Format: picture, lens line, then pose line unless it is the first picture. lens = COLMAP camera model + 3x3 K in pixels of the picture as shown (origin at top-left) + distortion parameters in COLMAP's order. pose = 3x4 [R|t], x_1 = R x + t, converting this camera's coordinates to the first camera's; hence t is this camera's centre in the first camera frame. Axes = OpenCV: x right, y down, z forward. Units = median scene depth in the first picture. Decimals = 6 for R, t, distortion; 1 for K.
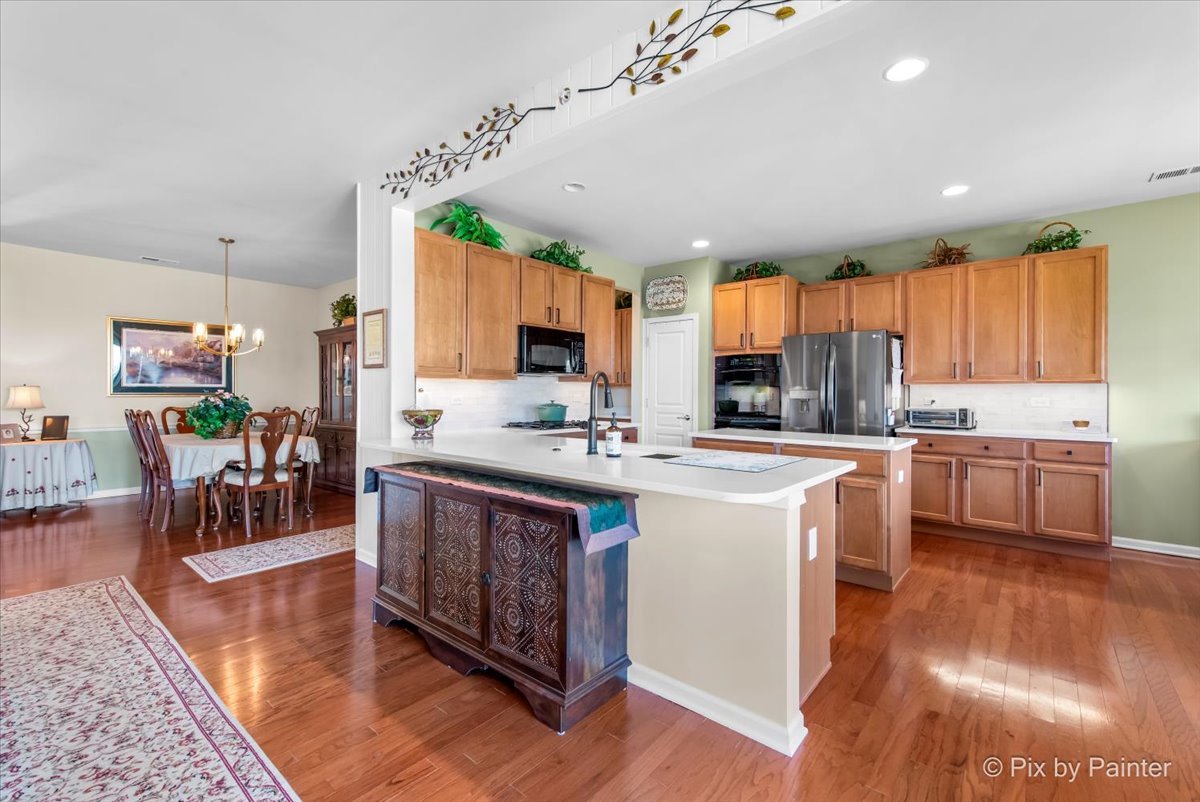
lens RADIAL K [[515.0, 0, 603.4], [0, 515.0, 395.4], [0, 0, 1]] dist [0.011972, -0.000620]
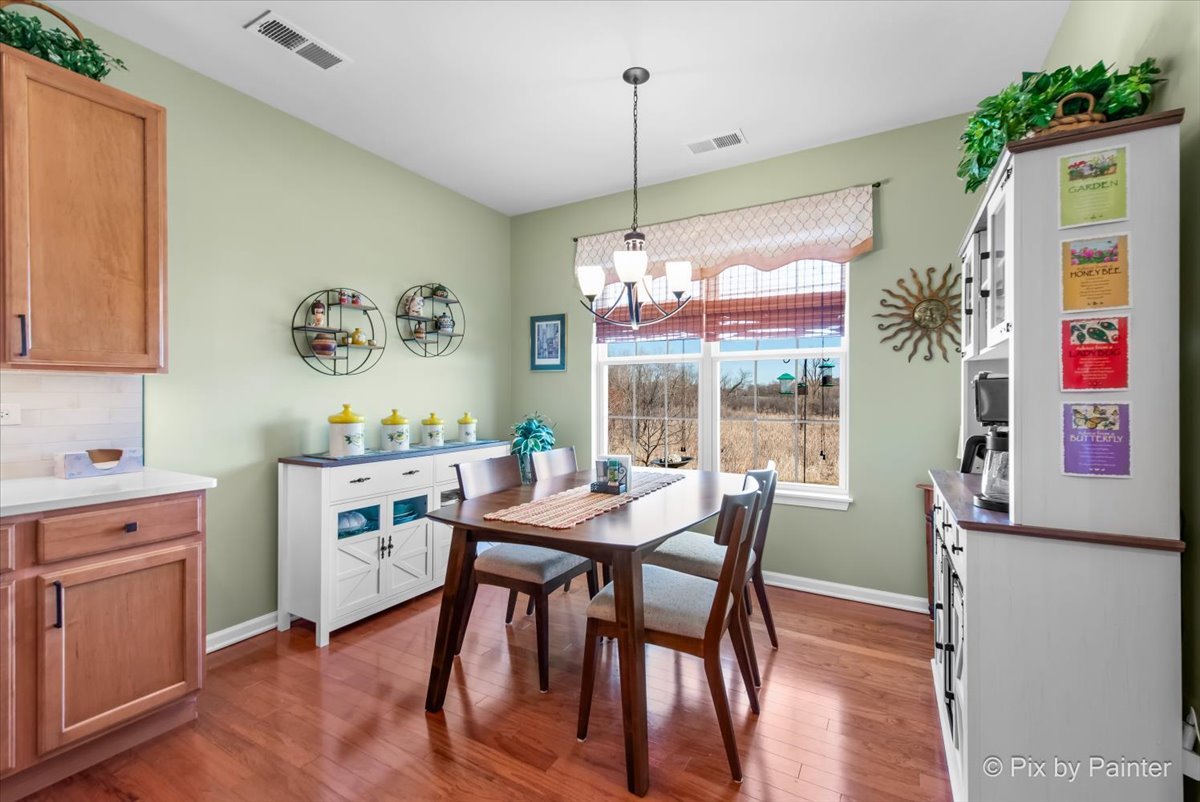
lens RADIAL K [[515.0, 0, 603.4], [0, 515.0, 395.4], [0, 0, 1]] dist [0.011972, -0.000620]
pose [[-0.177820, -0.004501, 0.984053, 0.497666], [0.003715, 0.999979, 0.005245, -0.004267], [-0.984056, 0.004588, -0.177799, 0.875096]]
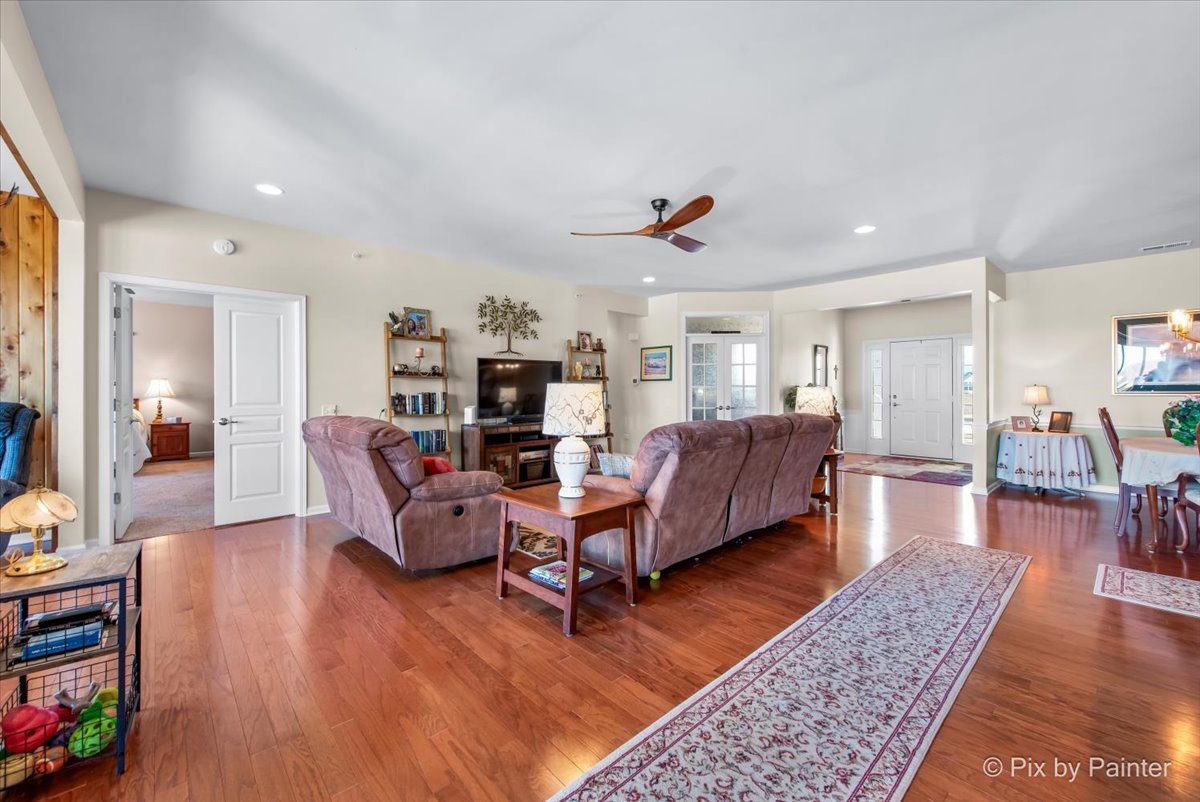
lens RADIAL K [[477.8, 0, 599.7], [0, 477.8, 390.9], [0, 0, 1]] dist [0.000483, -0.000058]
pose [[-0.131515, -0.003859, -0.991307, 0.228523], [-0.004199, 0.999986, -0.003336, 0.002868], [0.991305, 0.003724, -0.131530, 0.254367]]
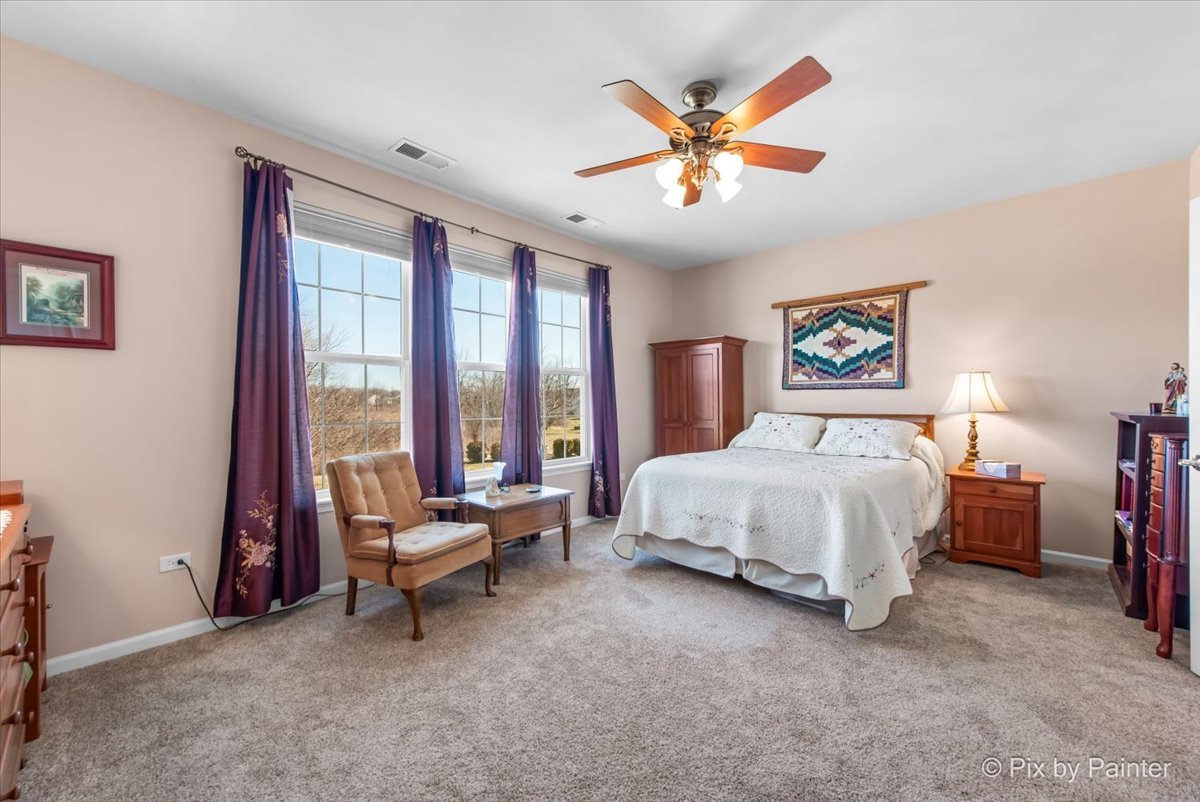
lens RADIAL K [[490.7, 0, 607.9], [0, 490.7, 396.2], [0, 0, 1]] dist [0.002042, -0.000097]
pose [[-0.999796, 0.002084, 0.020082, -1.368896], [0.002027, 0.999994, -0.002871, -0.001246], [-0.020088, -0.002830, -0.999794, -1.462925]]
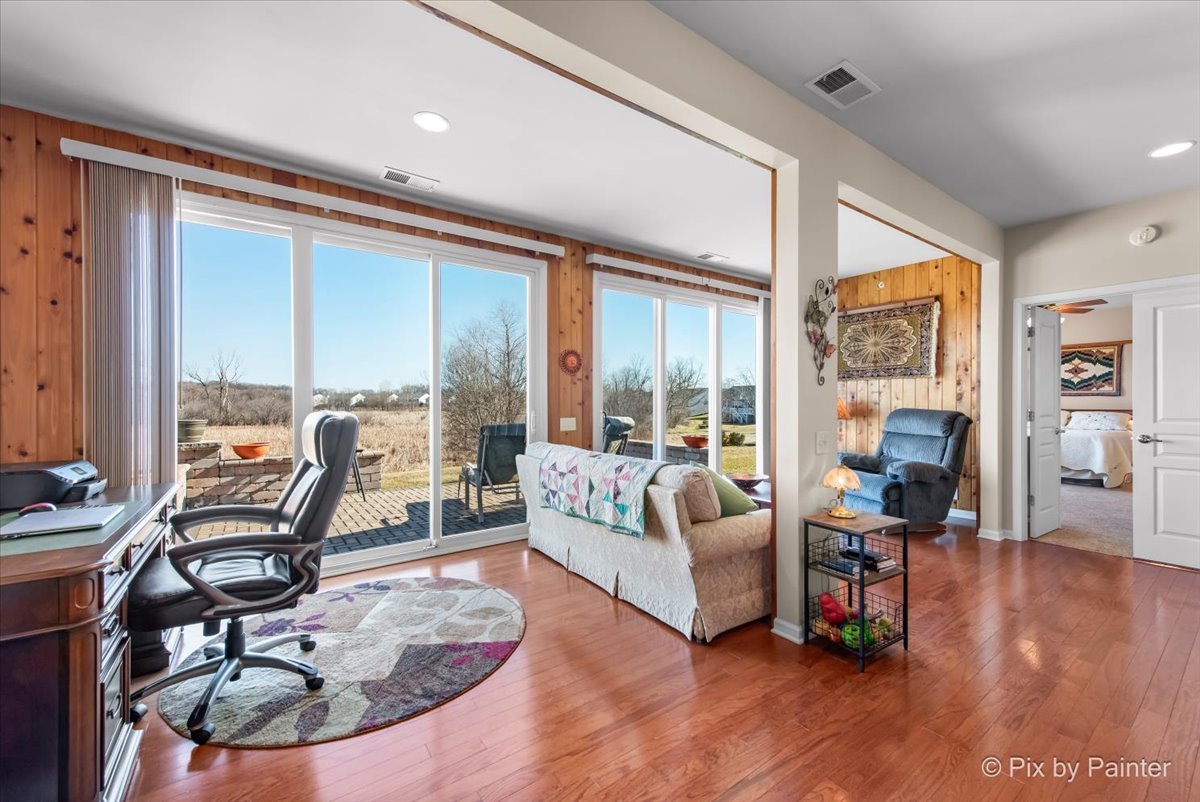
lens RADIAL K [[477.8, 0, 605.7], [0, 477.8, 400.7], [0, 0, 1]] dist [0.002476, -0.000521]
pose [[-0.970065, -0.004167, 0.242809, 0.004869], [-0.002849, 0.999979, 0.005776, -0.007219], [-0.242828, 0.004911, -0.970057, 0.478241]]
